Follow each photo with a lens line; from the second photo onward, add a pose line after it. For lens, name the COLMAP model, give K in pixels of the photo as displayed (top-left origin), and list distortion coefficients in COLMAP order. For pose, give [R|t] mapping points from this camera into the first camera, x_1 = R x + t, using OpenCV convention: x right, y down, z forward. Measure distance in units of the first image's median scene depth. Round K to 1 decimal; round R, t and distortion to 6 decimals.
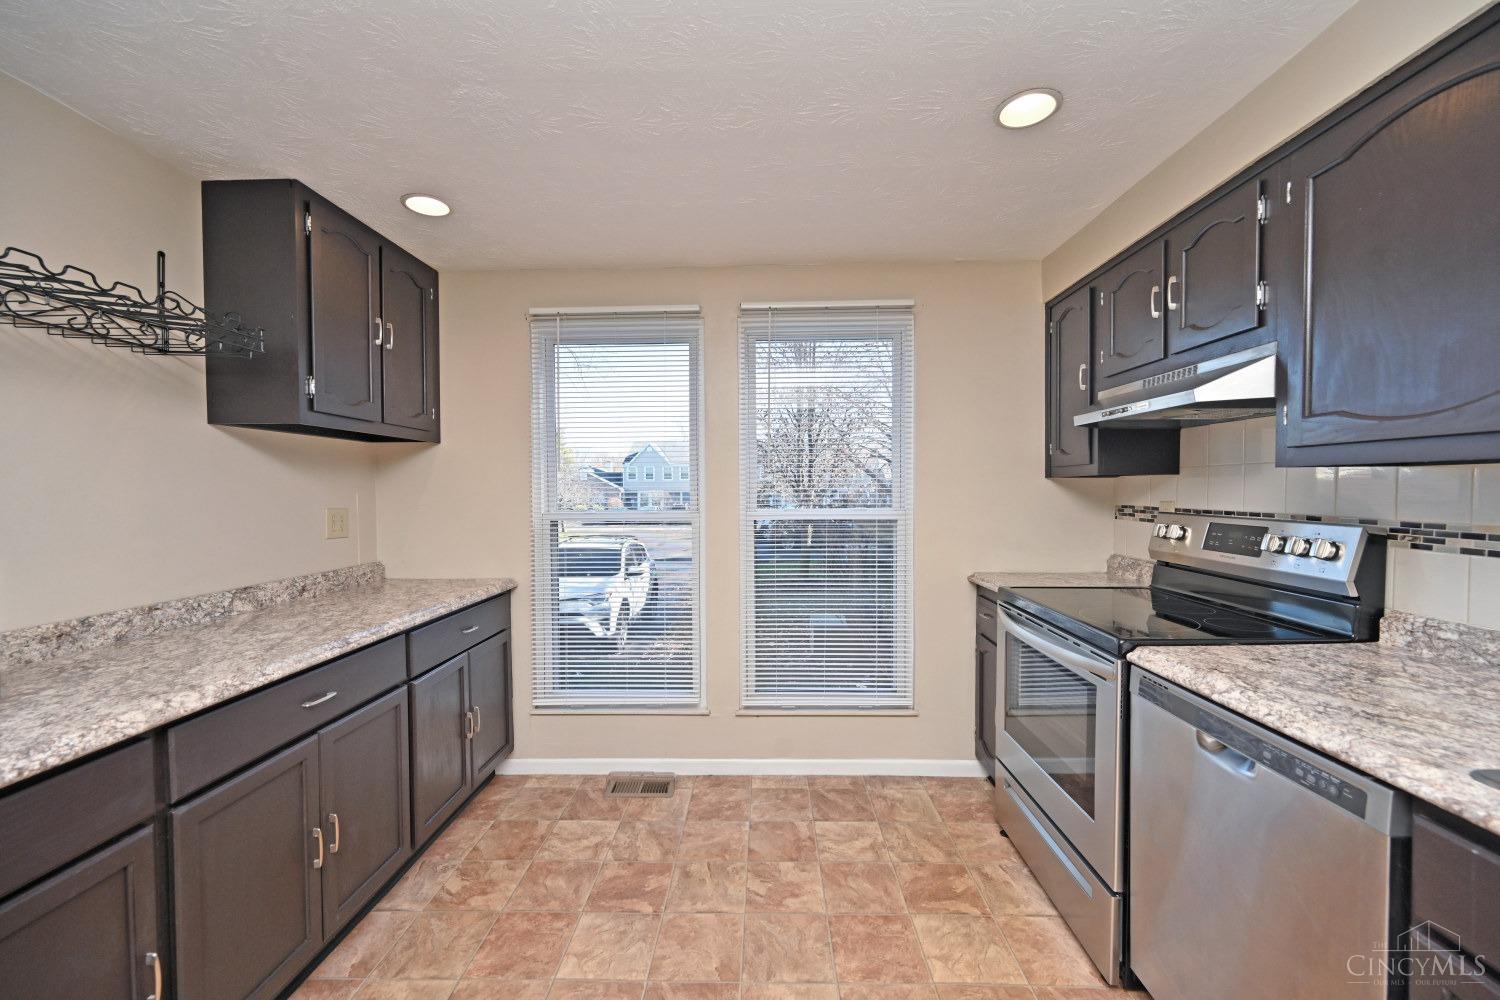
lens RADIAL K [[590.0, 0, 750.2], [0, 590.0, 505.9], [0, 0, 1]] dist [-0.000081, 0.000007]
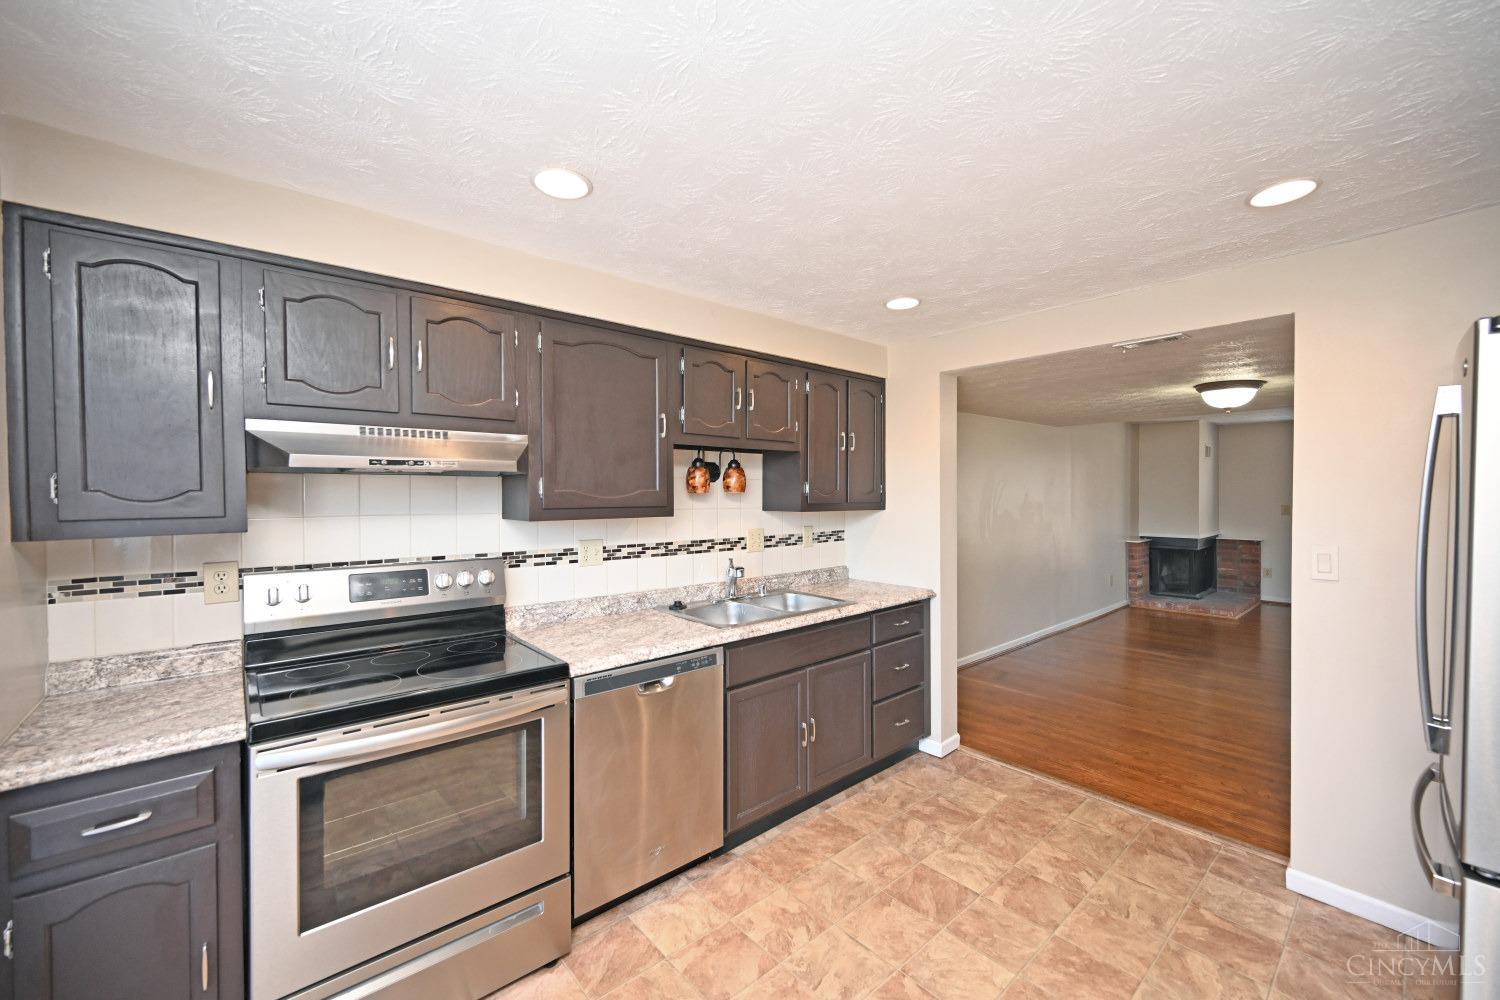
lens RADIAL K [[591.3, 0, 754.0], [0, 591.3, 502.1], [0, 0, 1]] dist [0.003020, 0.000077]
pose [[-0.676111, -0.003454, 0.736792, -0.383385], [0.029823, 0.999041, 0.032050, -0.097608], [-0.736196, 0.043643, -0.675360, 1.071041]]
